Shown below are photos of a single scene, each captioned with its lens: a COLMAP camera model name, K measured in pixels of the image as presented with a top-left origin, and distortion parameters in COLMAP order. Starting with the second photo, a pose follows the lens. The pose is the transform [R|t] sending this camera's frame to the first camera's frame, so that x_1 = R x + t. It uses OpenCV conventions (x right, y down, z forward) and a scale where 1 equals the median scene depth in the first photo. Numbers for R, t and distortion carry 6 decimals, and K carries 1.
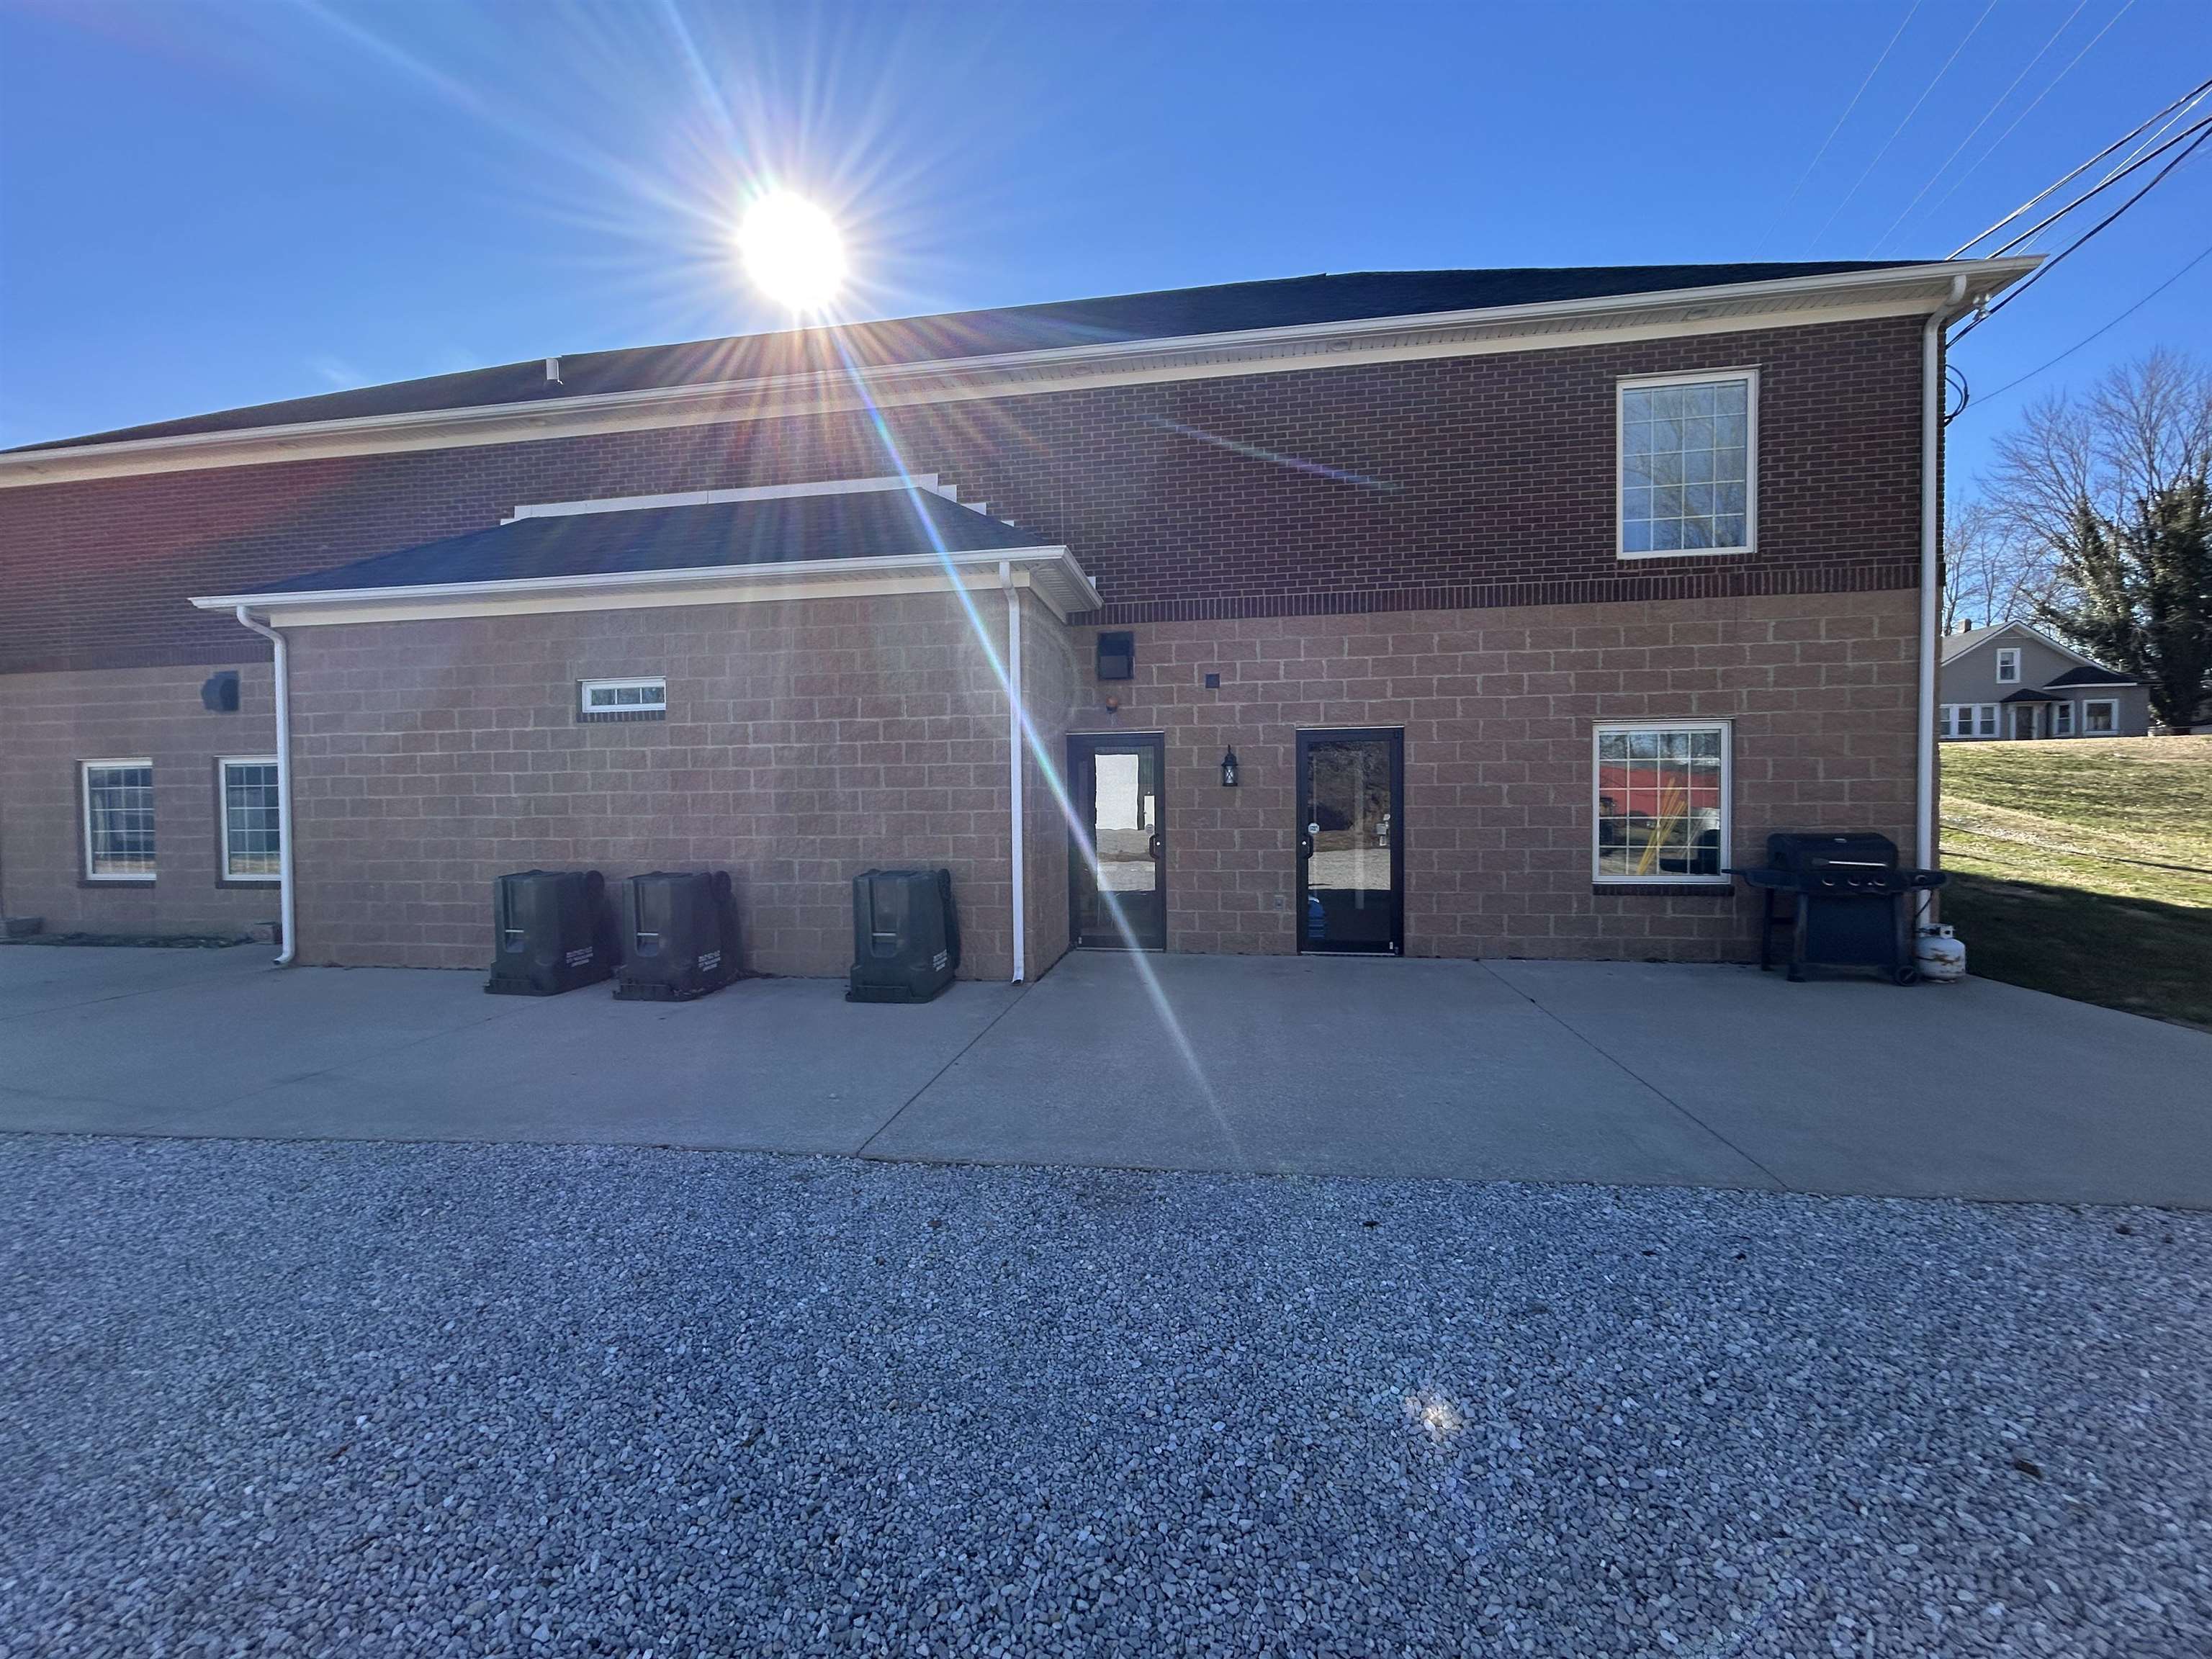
lens RADIAL K [[895.6, 0, 1095.7], [0, 895.6, 823.5], [0, 0, 1]] dist [-0.001745, 0.000210]
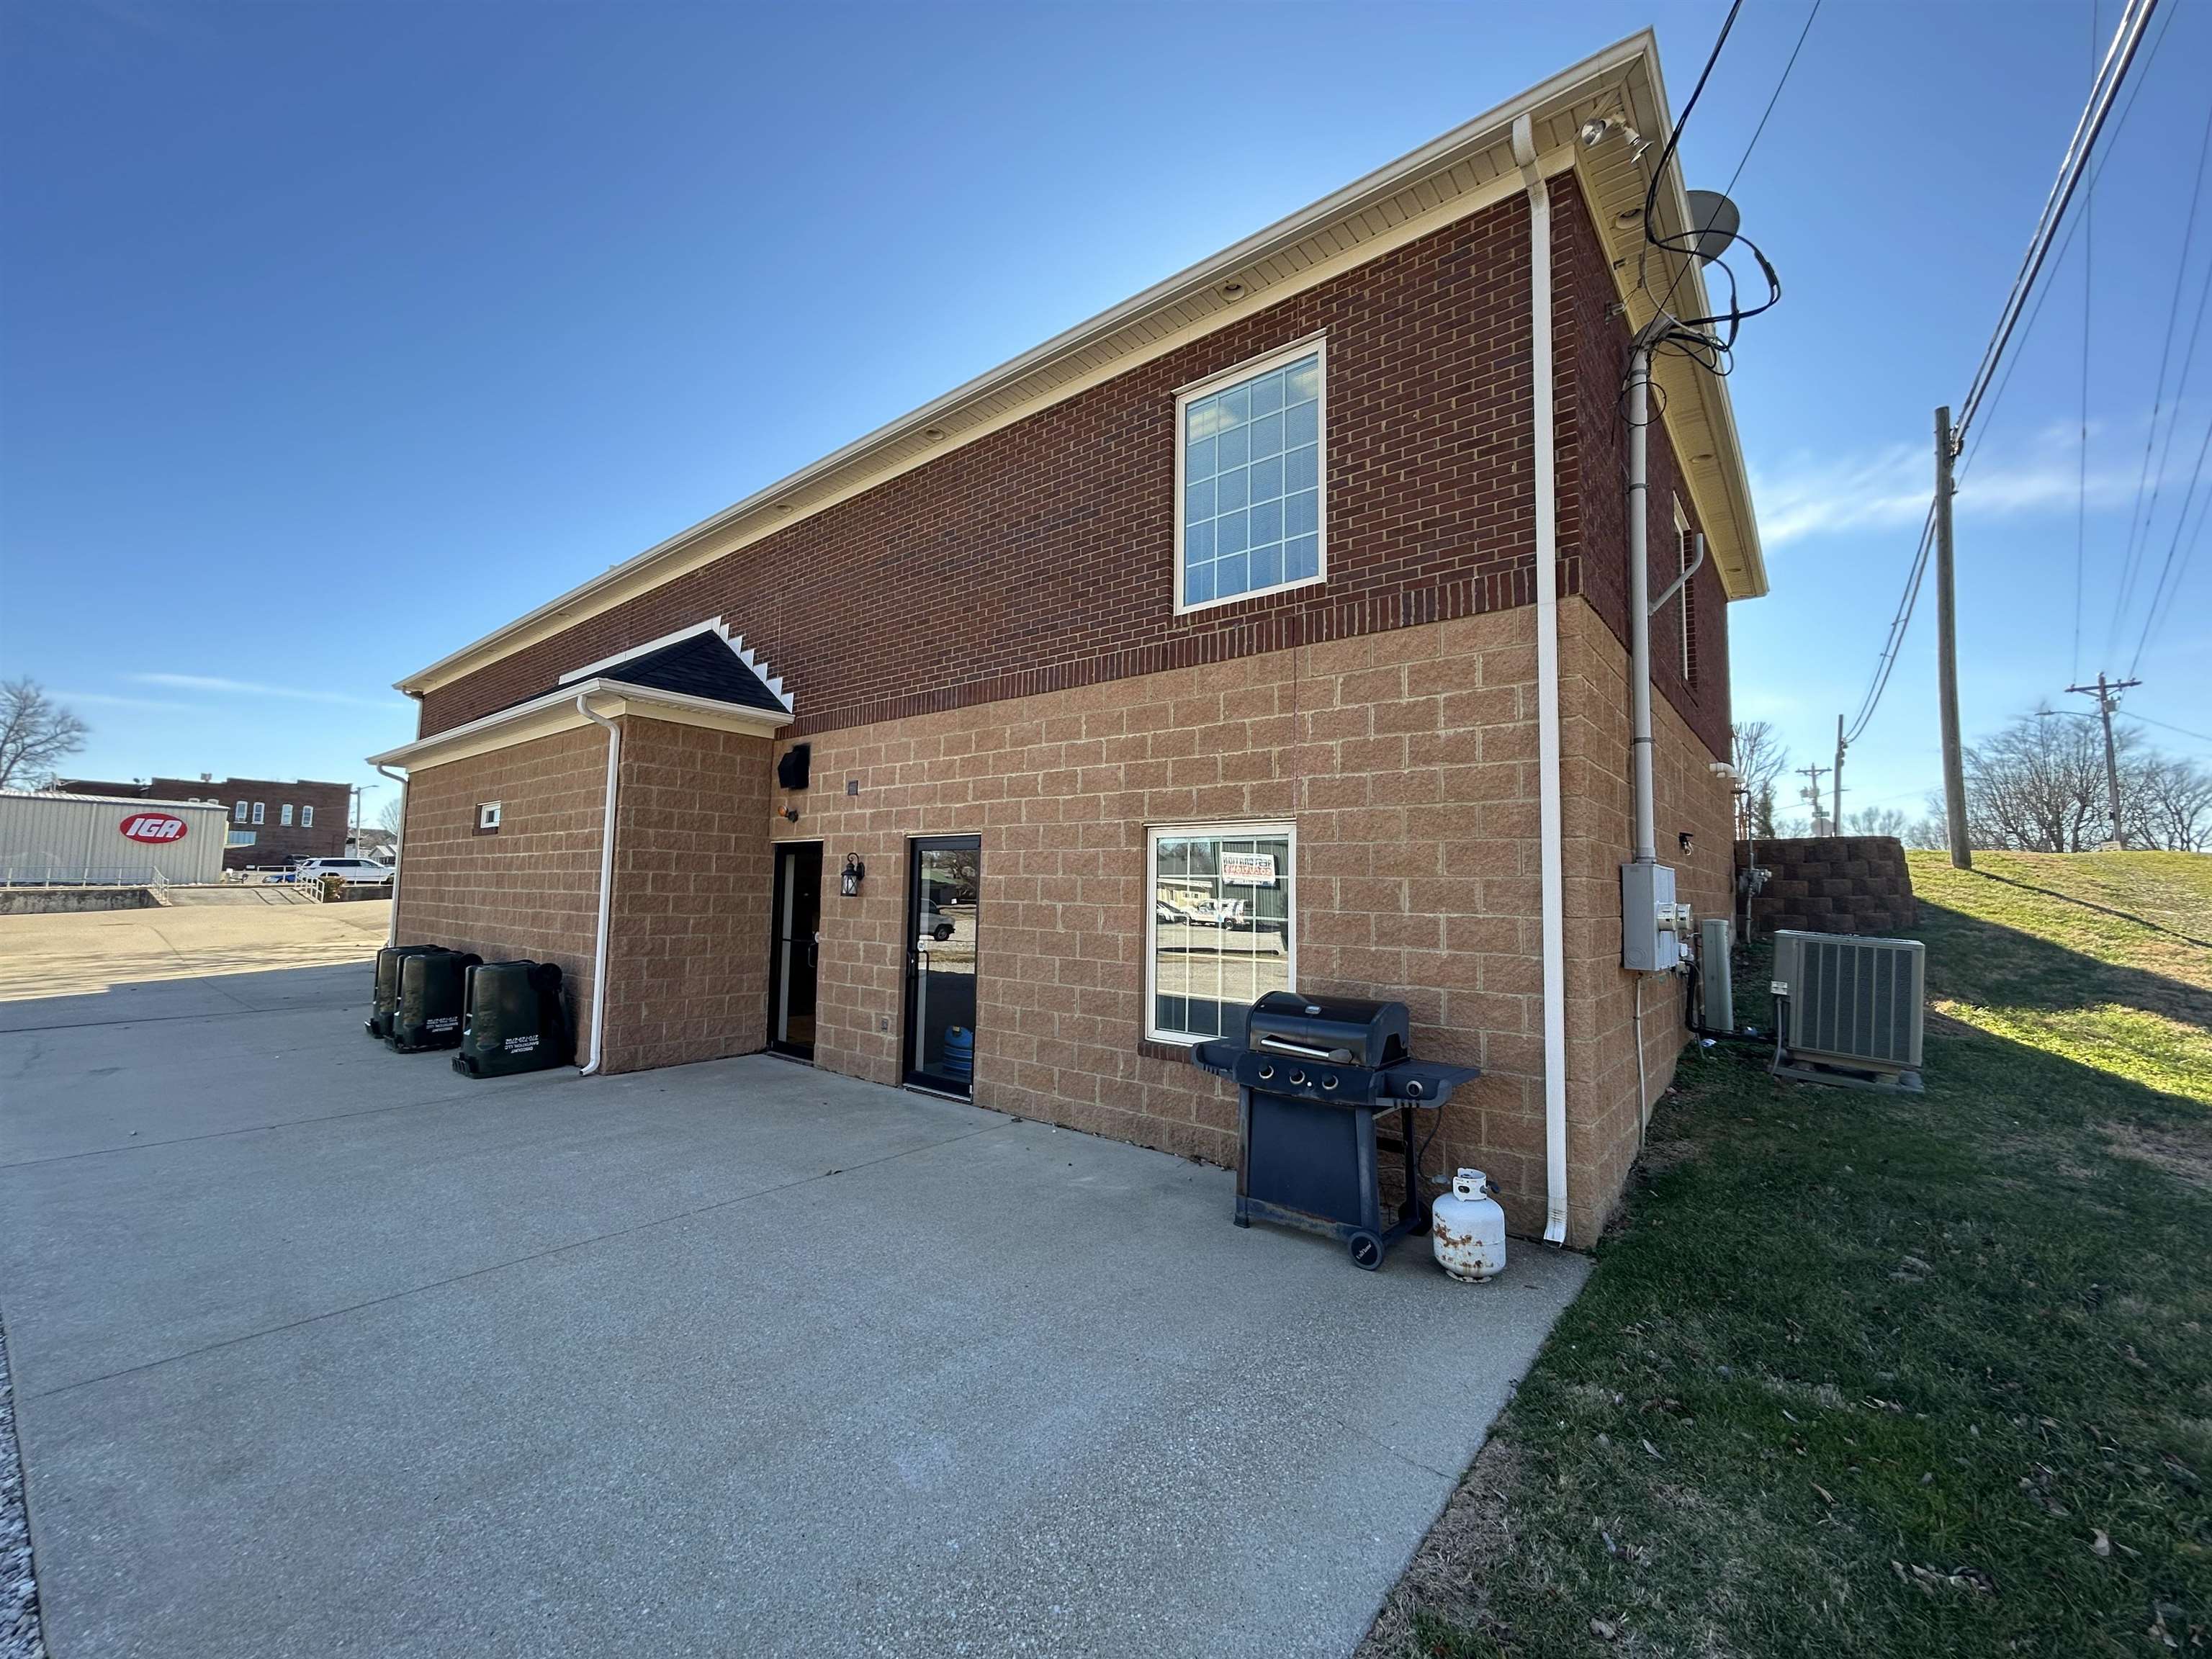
lens RADIAL K [[895.6, 0, 1099.0], [0, 895.6, 823.2], [0, 0, 1]] dist [-0.001745, 0.000210]
pose [[0.861140, -0.014423, -0.508163, 0.928351], [-0.038327, 0.994910, -0.093189, -0.043529], [0.506920, 0.099725, 0.856205, 0.326917]]
